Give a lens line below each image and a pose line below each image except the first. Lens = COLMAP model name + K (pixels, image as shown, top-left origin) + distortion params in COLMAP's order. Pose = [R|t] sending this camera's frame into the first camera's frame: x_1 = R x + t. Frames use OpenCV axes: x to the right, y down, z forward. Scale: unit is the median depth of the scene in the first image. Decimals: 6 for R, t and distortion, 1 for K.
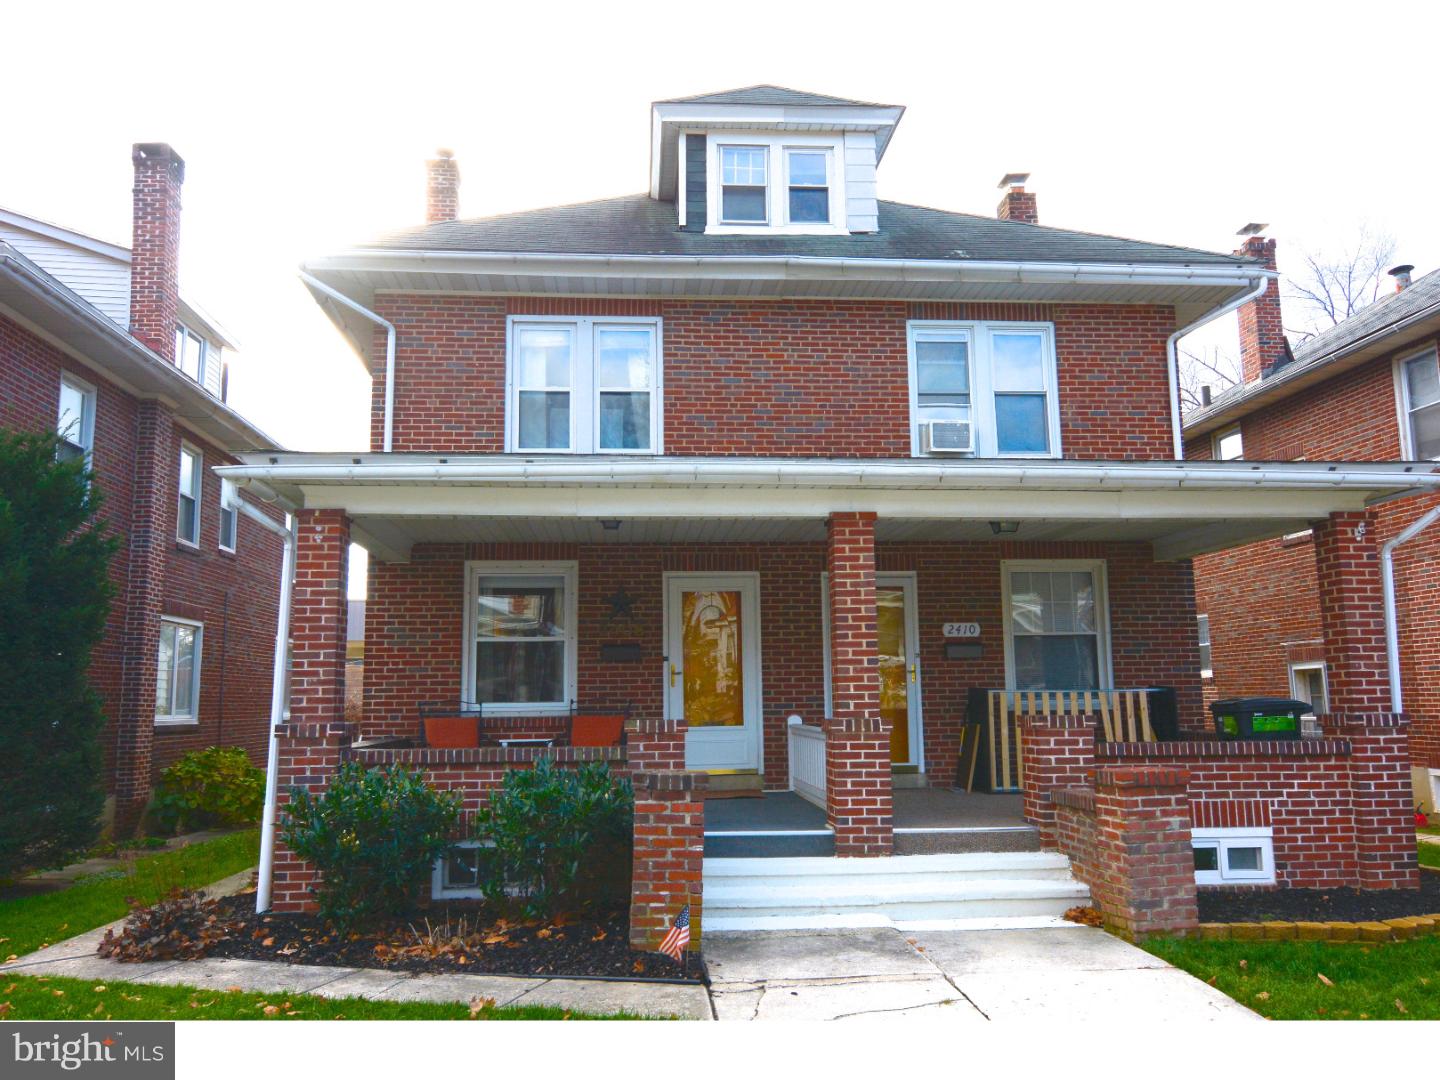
lens RADIAL K [[1142.5, 0, 720.0], [0, 1142.5, 540.0], [0, 0, 1]] dist [0.005249, -0.002241]
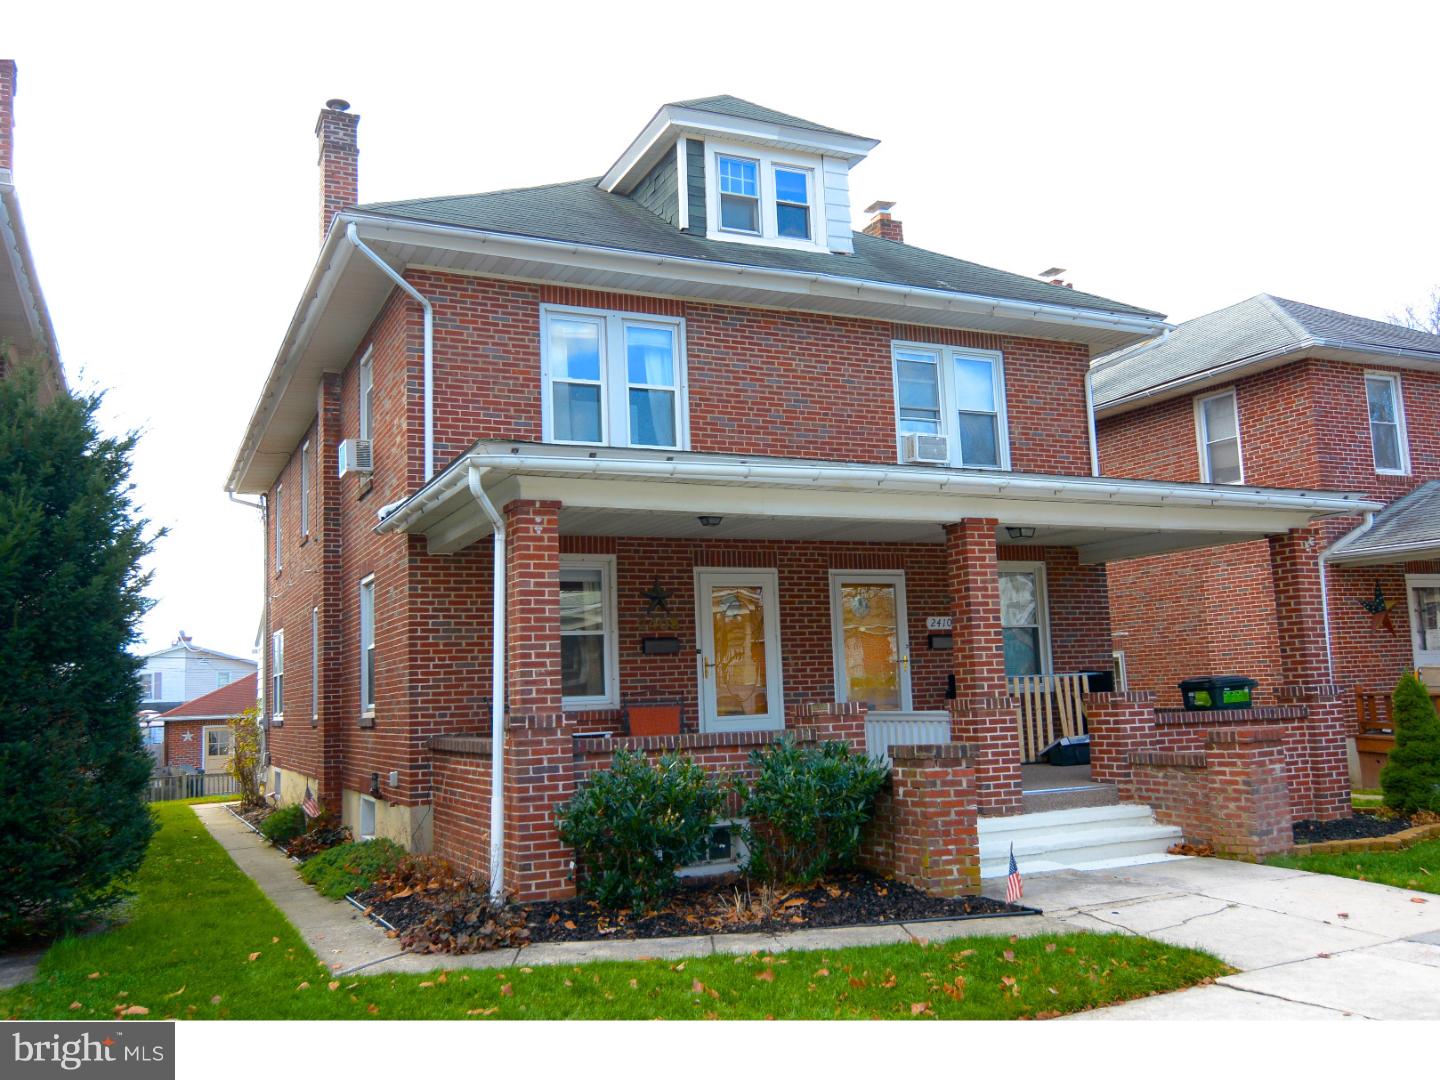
lens RADIAL K [[1230.5, 0, 720.0], [0, 1230.5, 540.0], [0, 0, 1]] dist [0.004372, 0.003685]
pose [[0.934984, 0.022287, 0.353989, -0.416410], [-0.023825, 0.999716, -0.000016, 0.002808], [-0.353889, -0.008419, 0.935250, -0.044275]]
